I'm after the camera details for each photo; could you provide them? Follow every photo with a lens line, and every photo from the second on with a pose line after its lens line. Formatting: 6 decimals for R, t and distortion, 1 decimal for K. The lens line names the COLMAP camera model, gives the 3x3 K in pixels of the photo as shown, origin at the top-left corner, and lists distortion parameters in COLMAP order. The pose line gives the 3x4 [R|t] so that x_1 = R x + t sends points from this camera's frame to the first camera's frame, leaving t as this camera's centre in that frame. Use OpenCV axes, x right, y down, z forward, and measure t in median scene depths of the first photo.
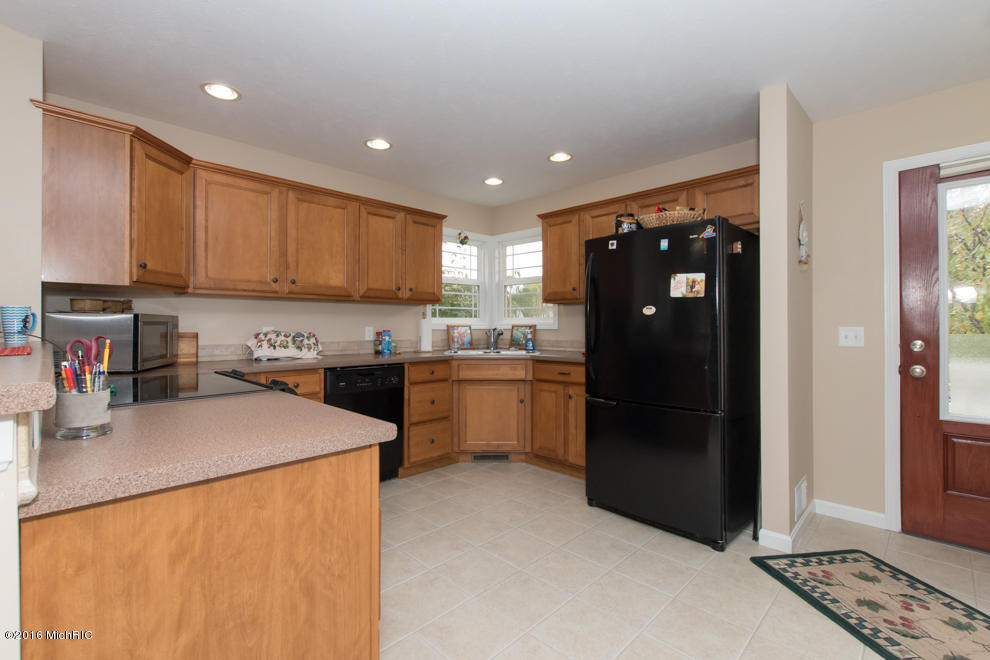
lens RADIAL K [[428.6, 0, 495.7], [0, 428.6, 324.6], [0, 0, 1]] dist [0.000875, 0.000124]
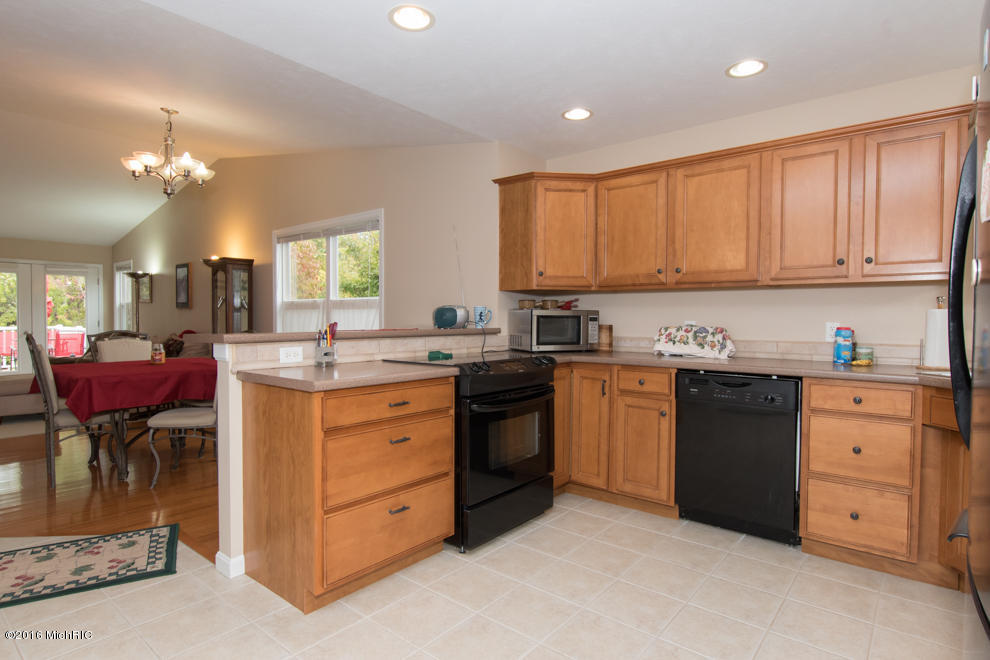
lens RADIAL K [[541.2, 0, 493.2], [0, 541.2, 326.6], [0, 0, 1]] dist [0.001687, 0.000553]
pose [[0.112570, 0.020802, -0.993426, 0.609803], [0.000694, 0.999779, 0.021014, -0.006548], [0.993644, -0.003055, 0.112530, 0.482313]]
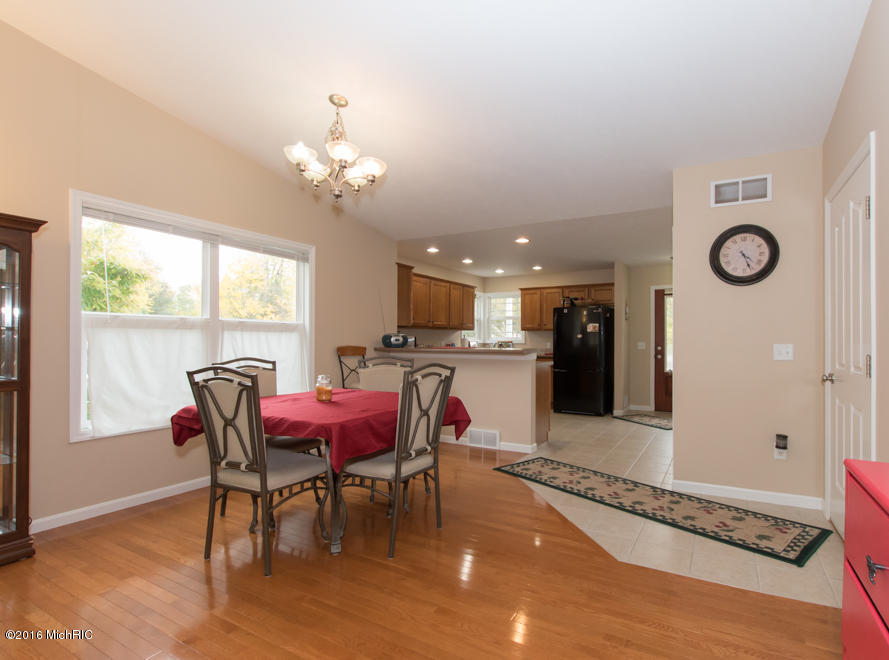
lens RADIAL K [[447.8, 0, 491.3], [0, 447.8, 339.0], [0, 0, 1]] dist [-0.001166, -0.000150]
pose [[0.948330, 0.004253, 0.317257, -0.920038], [-0.004079, 0.999991, -0.001213, -0.007115], [-0.317259, -0.000144, 0.948339, -1.304021]]
